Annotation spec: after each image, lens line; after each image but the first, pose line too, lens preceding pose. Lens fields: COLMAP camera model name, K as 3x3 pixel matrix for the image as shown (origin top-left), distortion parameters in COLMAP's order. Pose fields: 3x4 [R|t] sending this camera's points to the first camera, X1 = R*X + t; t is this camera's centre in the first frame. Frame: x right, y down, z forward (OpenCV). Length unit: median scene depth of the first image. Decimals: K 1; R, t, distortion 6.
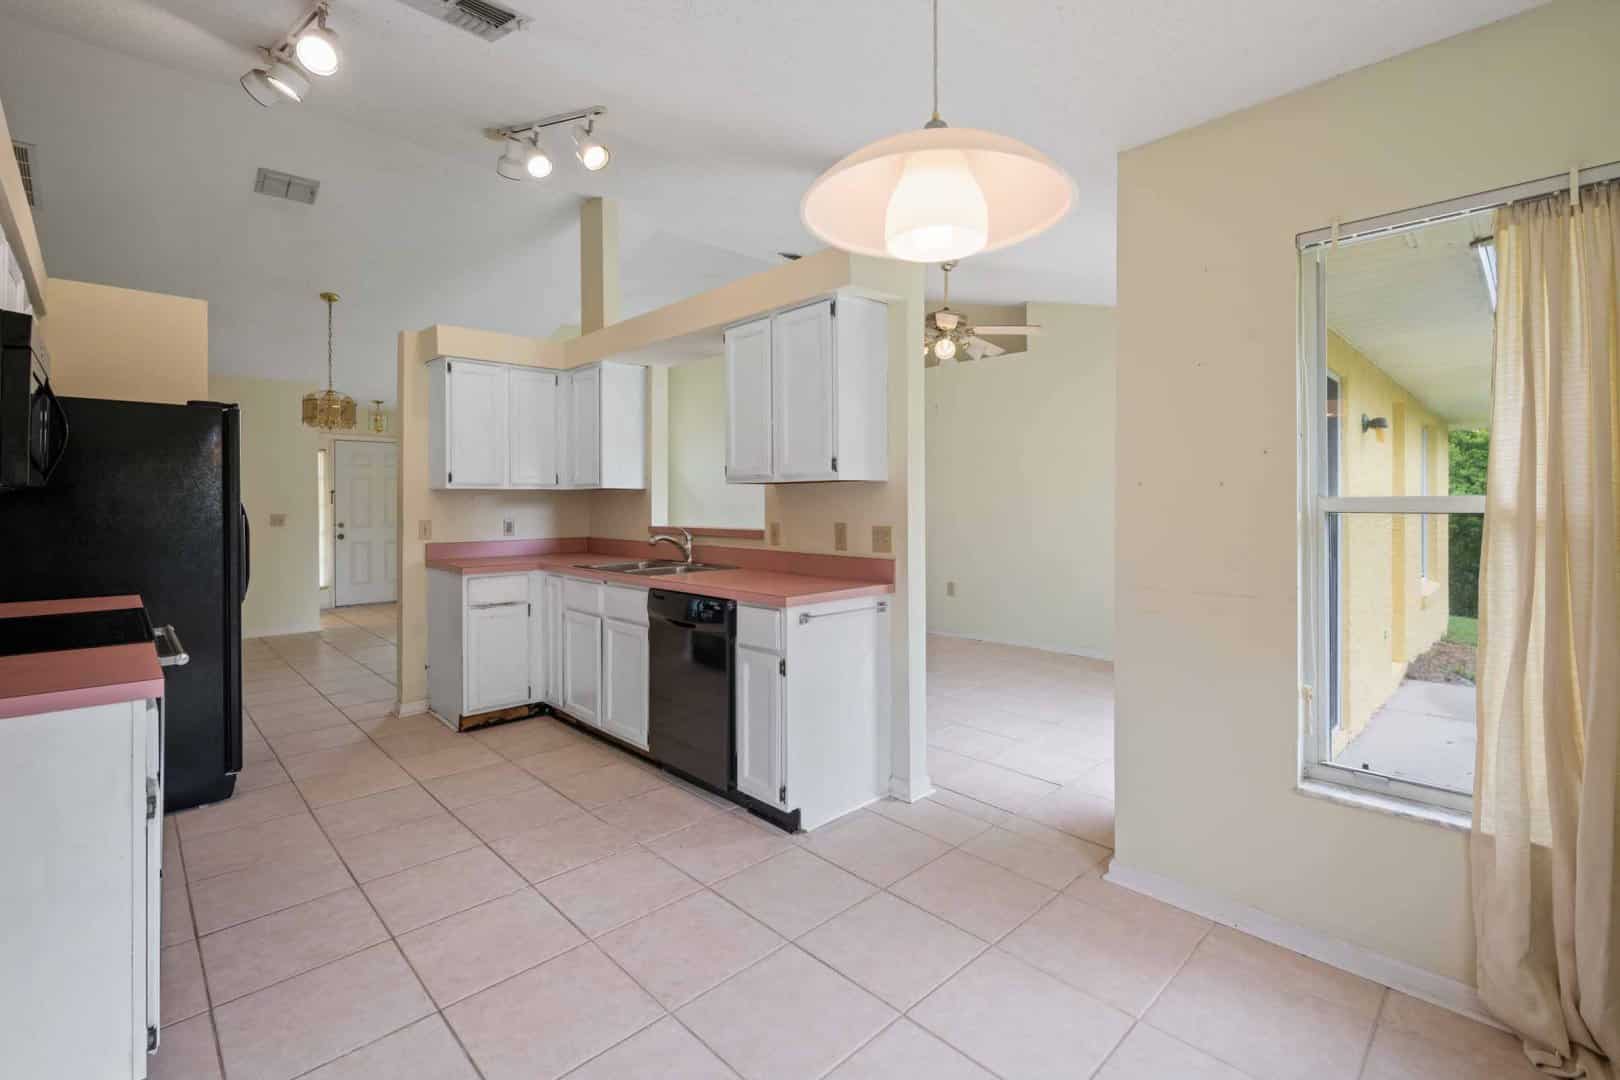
lens RADIAL K [[711.8, 0, 838.0], [0, 711.8, 499.9], [0, 0, 1]] dist [0.003039, -0.001157]
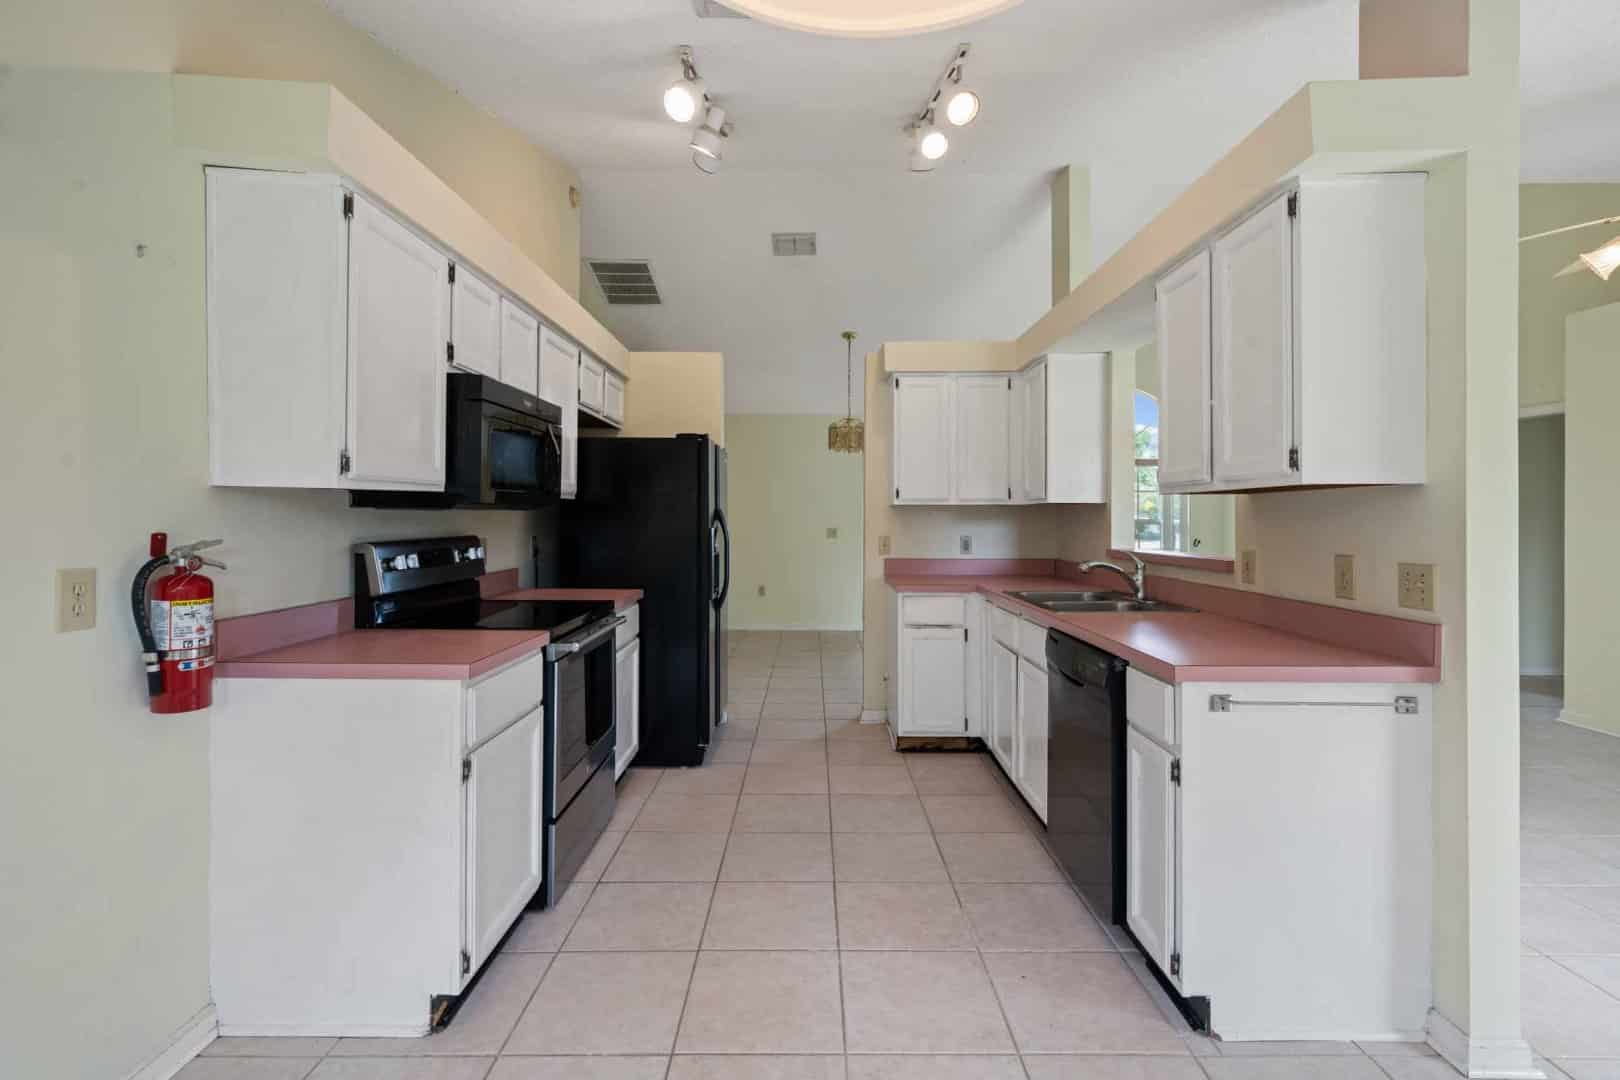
lens RADIAL K [[748.9, 0, 798.8], [0, 748.9, 516.3], [0, 0, 1]] dist [0.002272, 0.000334]
pose [[0.703878, 0.003108, -0.710314, 0.118538], [-0.003378, 0.999994, 0.001028, 0.000088], [0.710313, 0.001676, 0.703884, 0.187255]]
